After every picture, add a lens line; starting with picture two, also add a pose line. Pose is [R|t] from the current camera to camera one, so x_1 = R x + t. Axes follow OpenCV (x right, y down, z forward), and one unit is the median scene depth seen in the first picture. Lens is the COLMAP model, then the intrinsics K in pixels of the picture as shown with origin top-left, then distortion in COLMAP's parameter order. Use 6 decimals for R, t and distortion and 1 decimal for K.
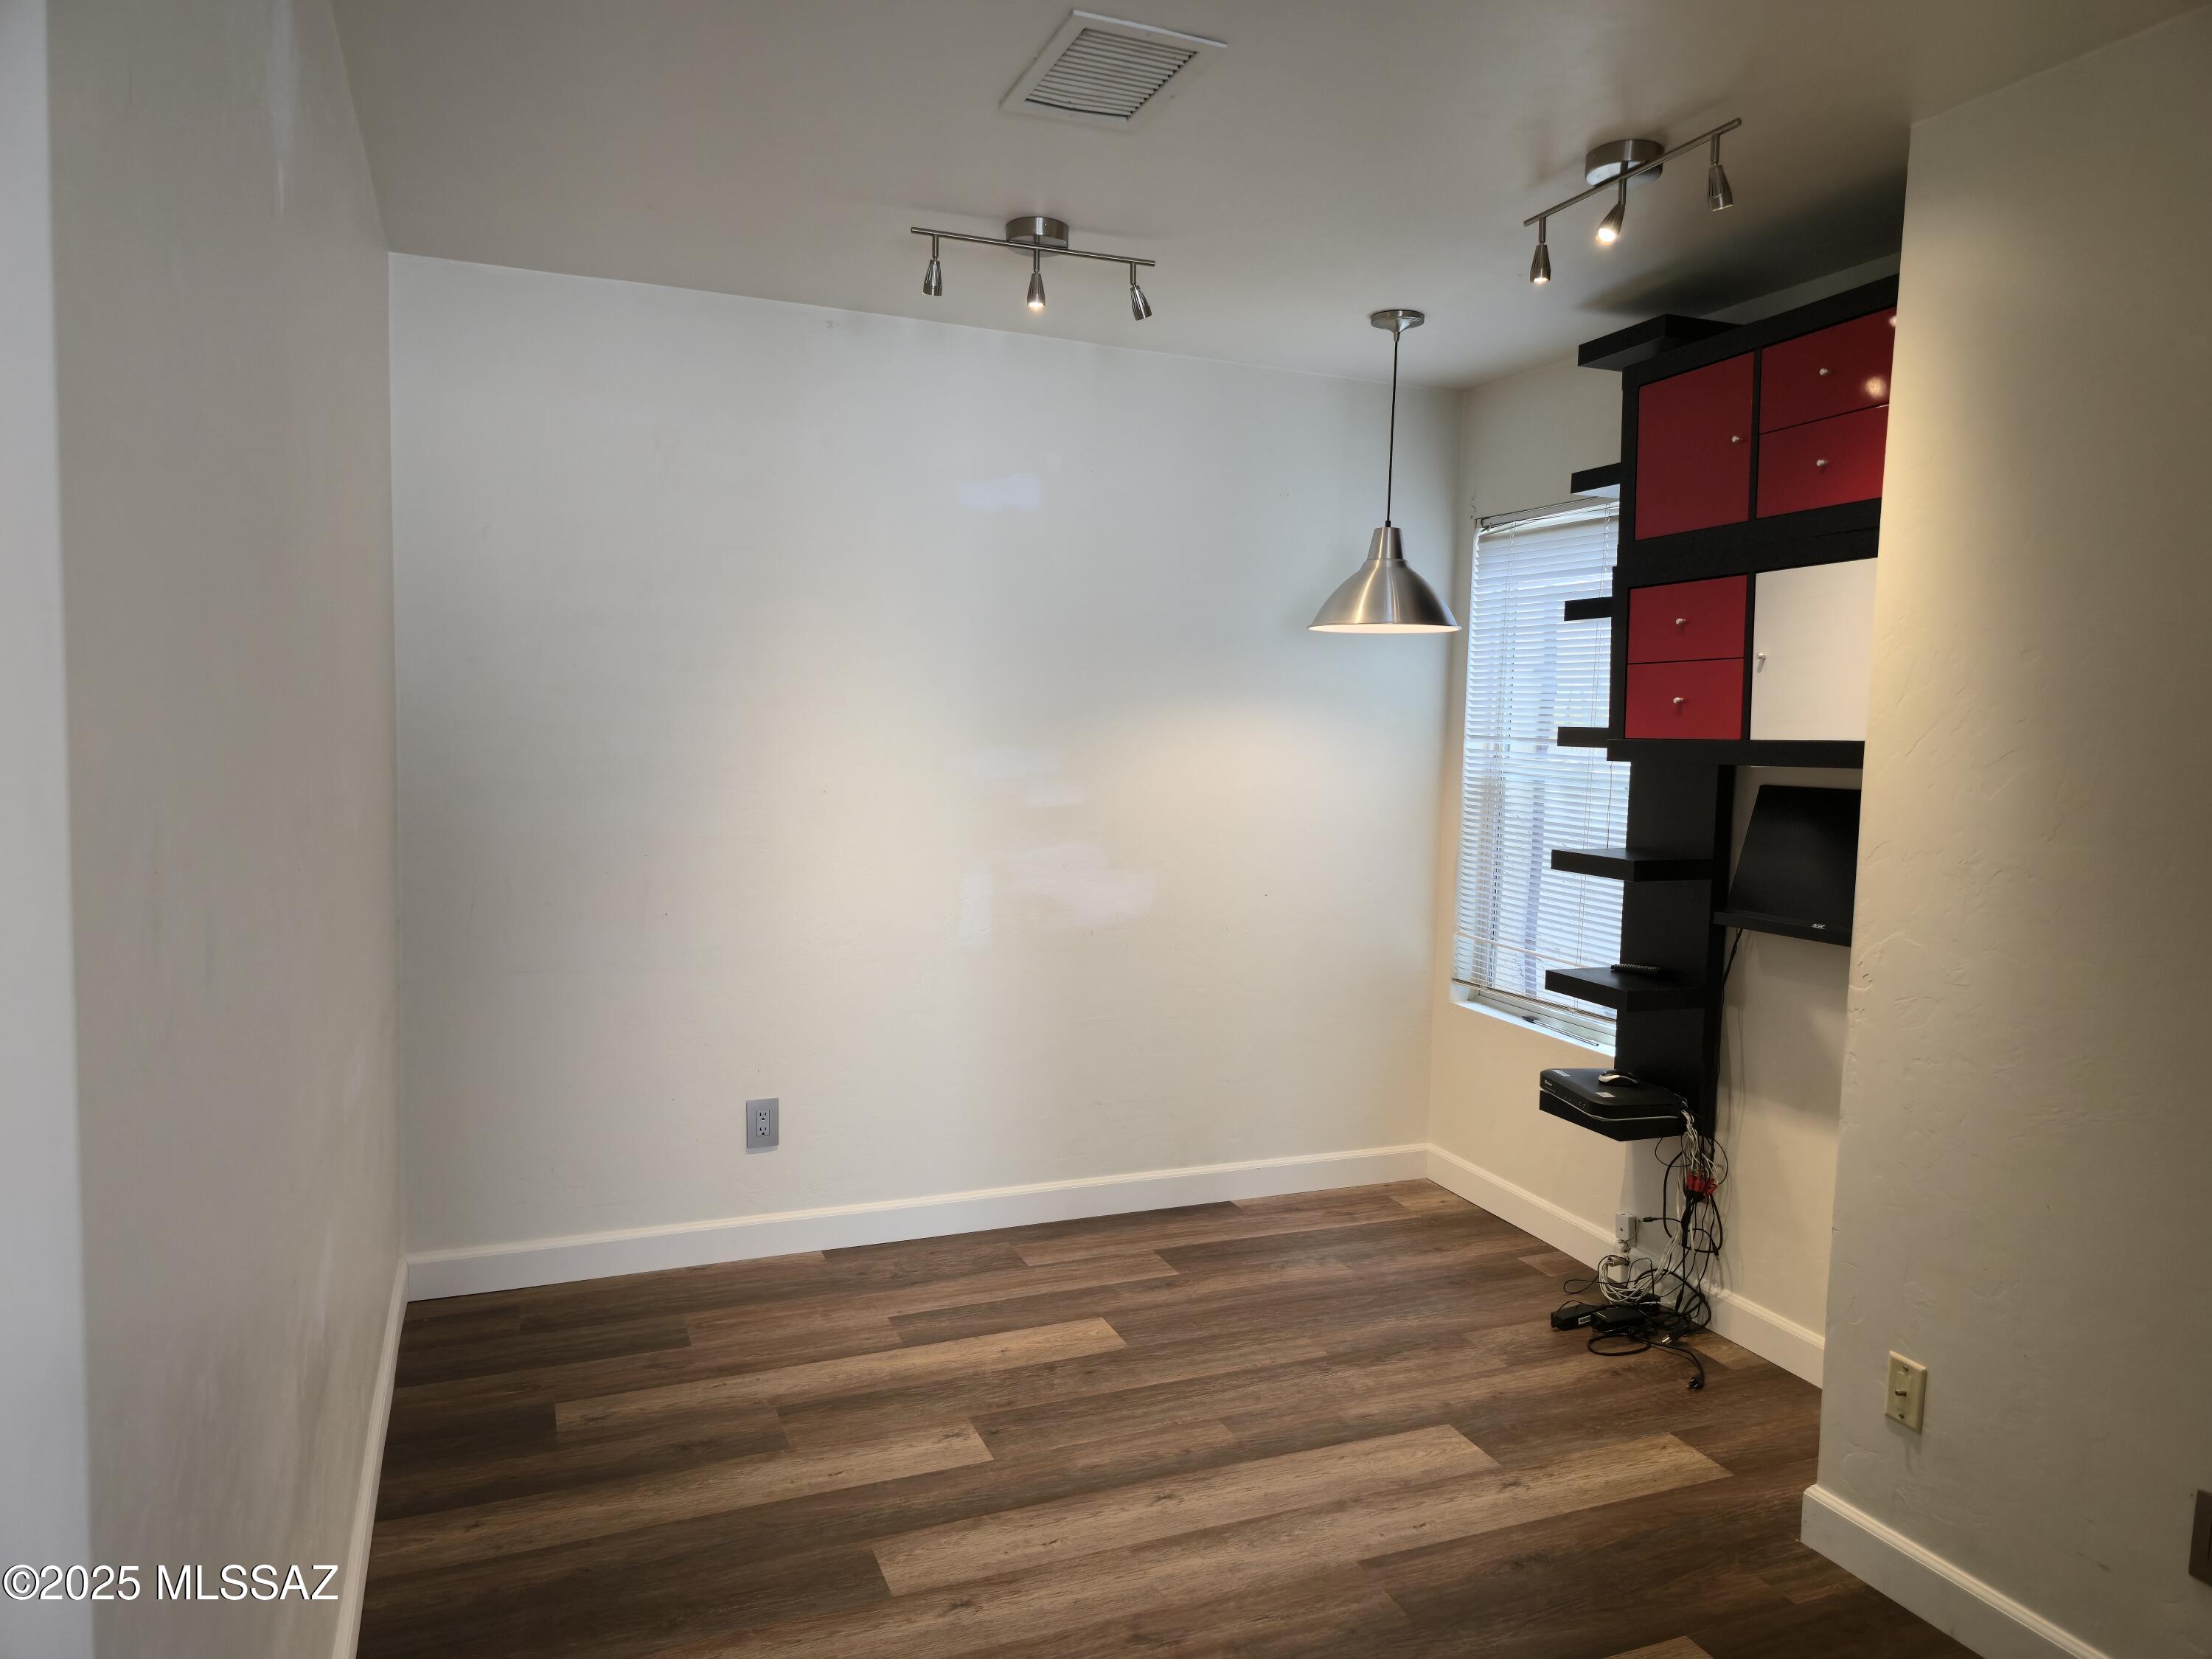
lens RADIAL K [[1460.6, 0, 1120.6], [0, 1460.6, 815.9], [0, 0, 1]] dist [0.074509, -0.079647]
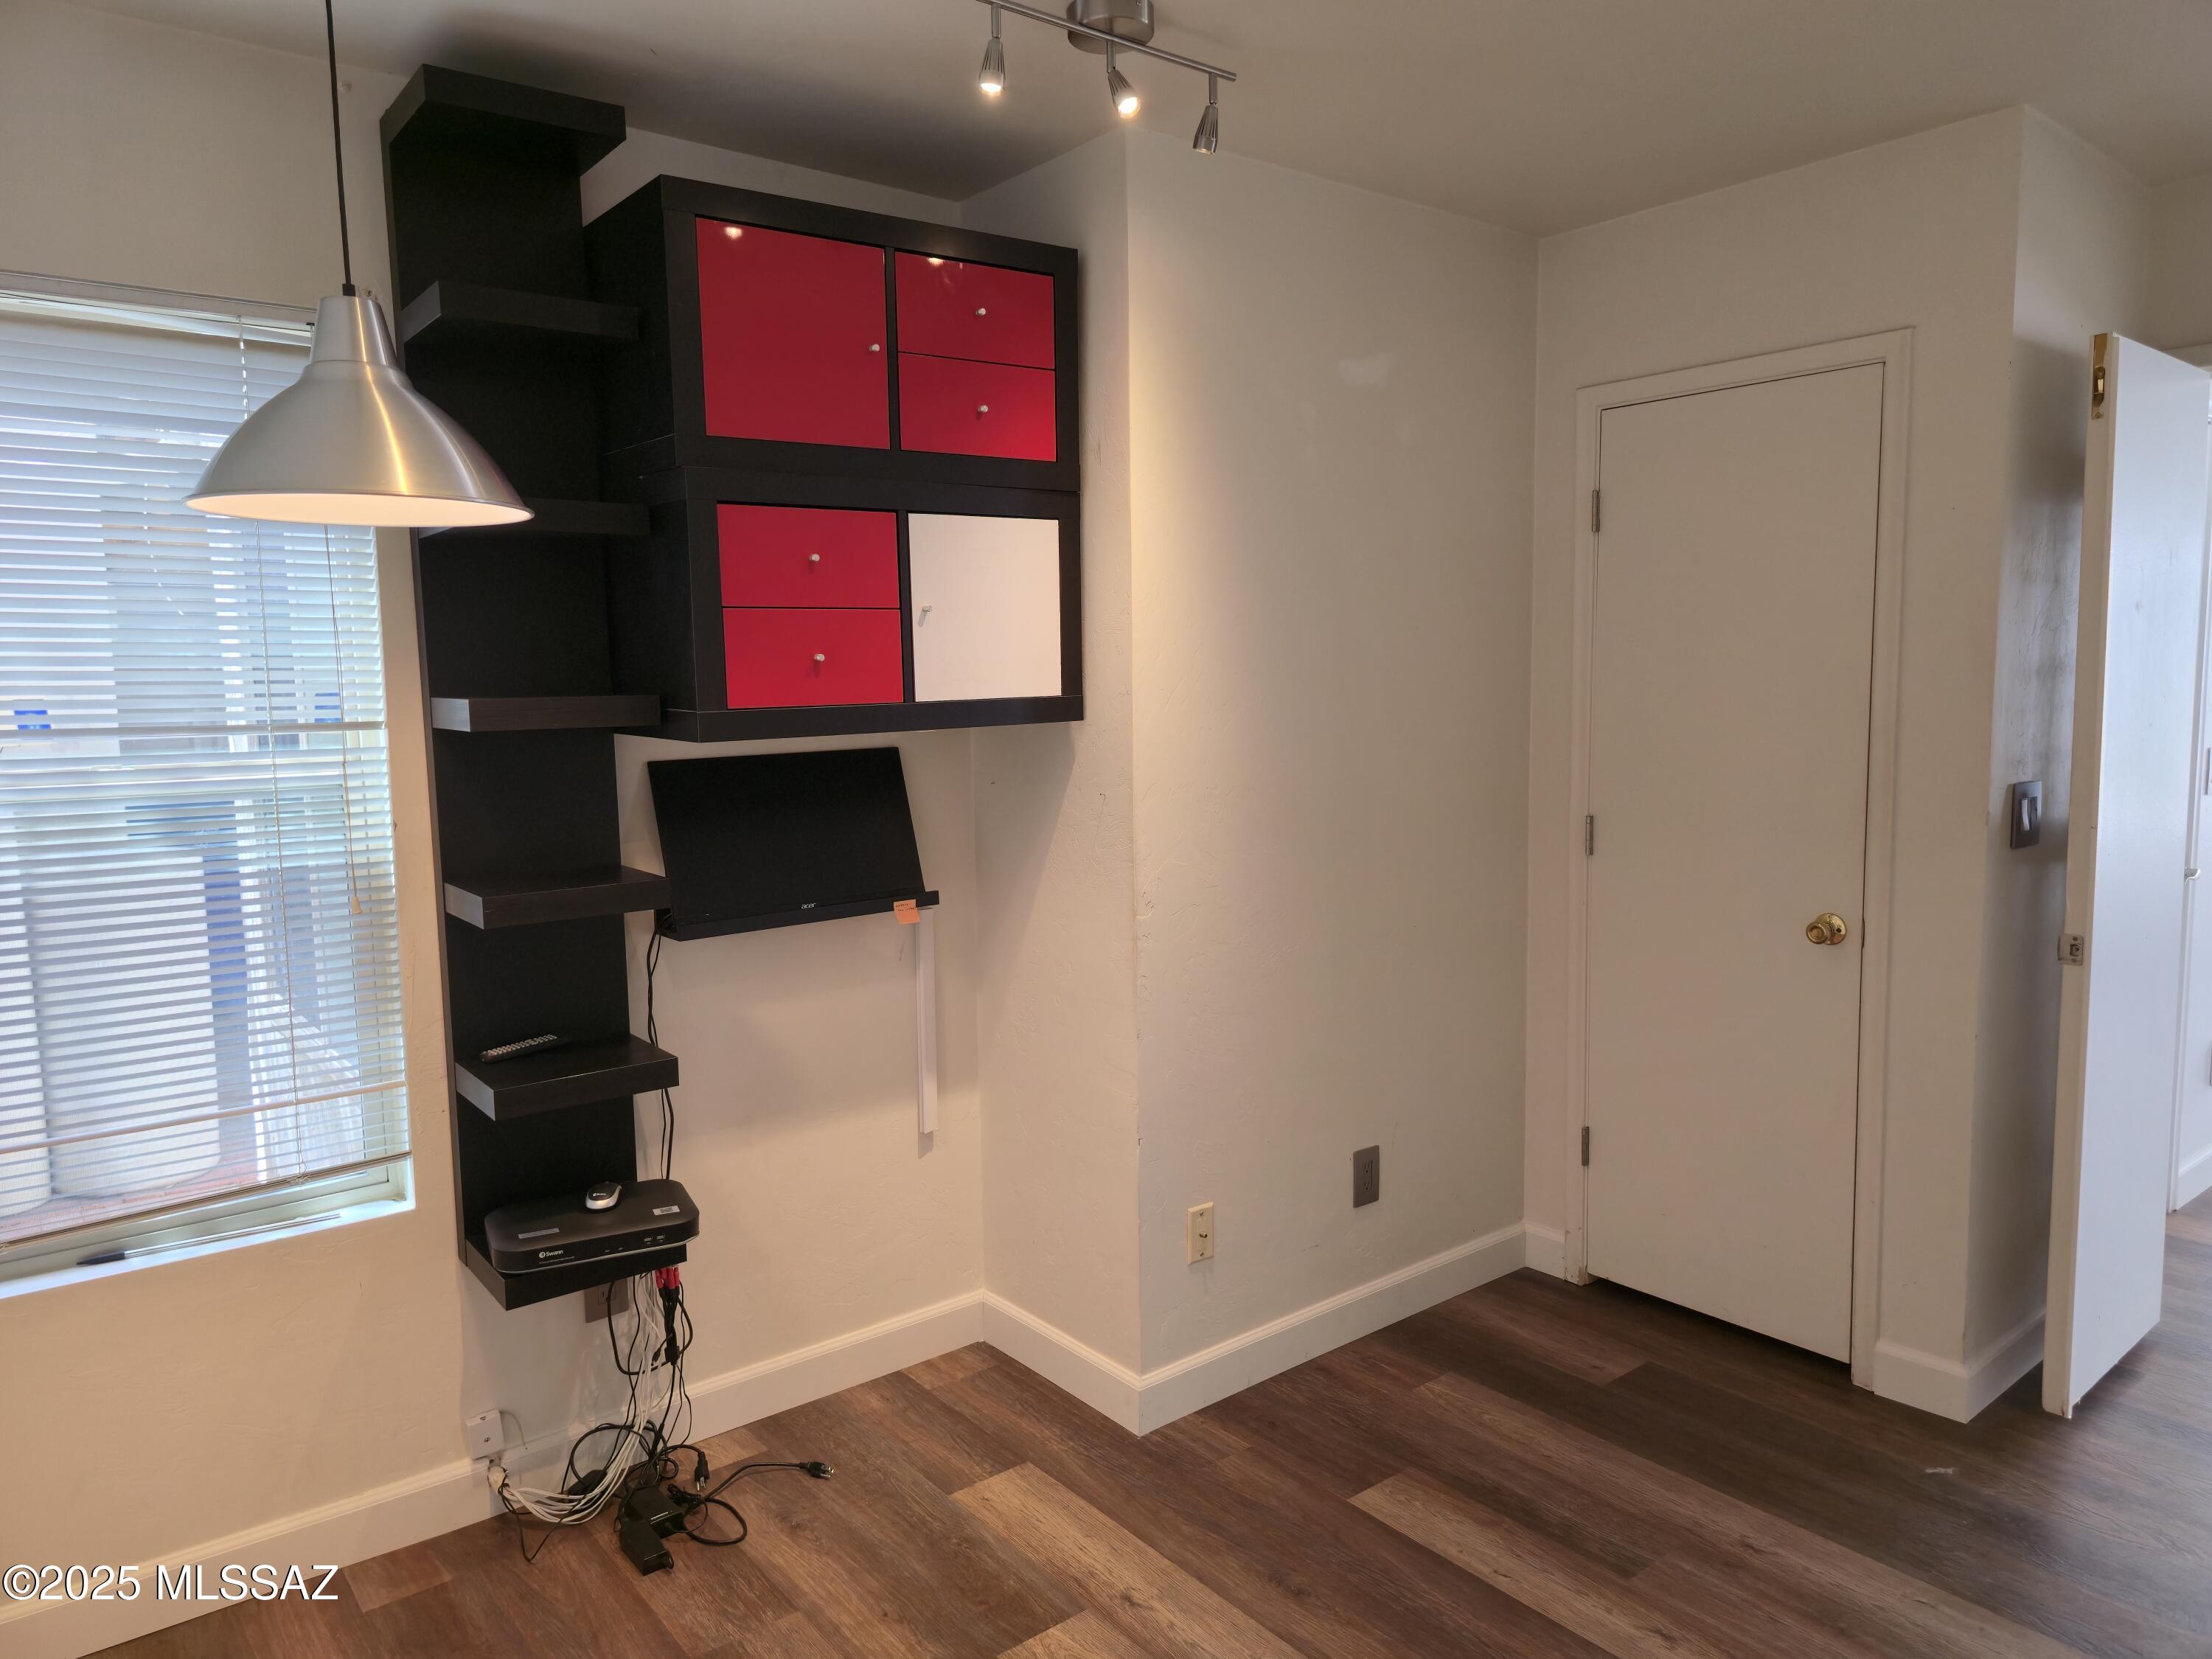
lens RADIAL K [[1460.6, 0, 1120.6], [0, 1460.6, 815.9], [0, 0, 1]] dist [0.074509, -0.079647]
pose [[-0.277594, -0.115208, 0.953765, -0.457259], [0.072191, 0.987475, 0.140291, -0.098239], [-0.957982, 0.107798, -0.265800, 1.120882]]
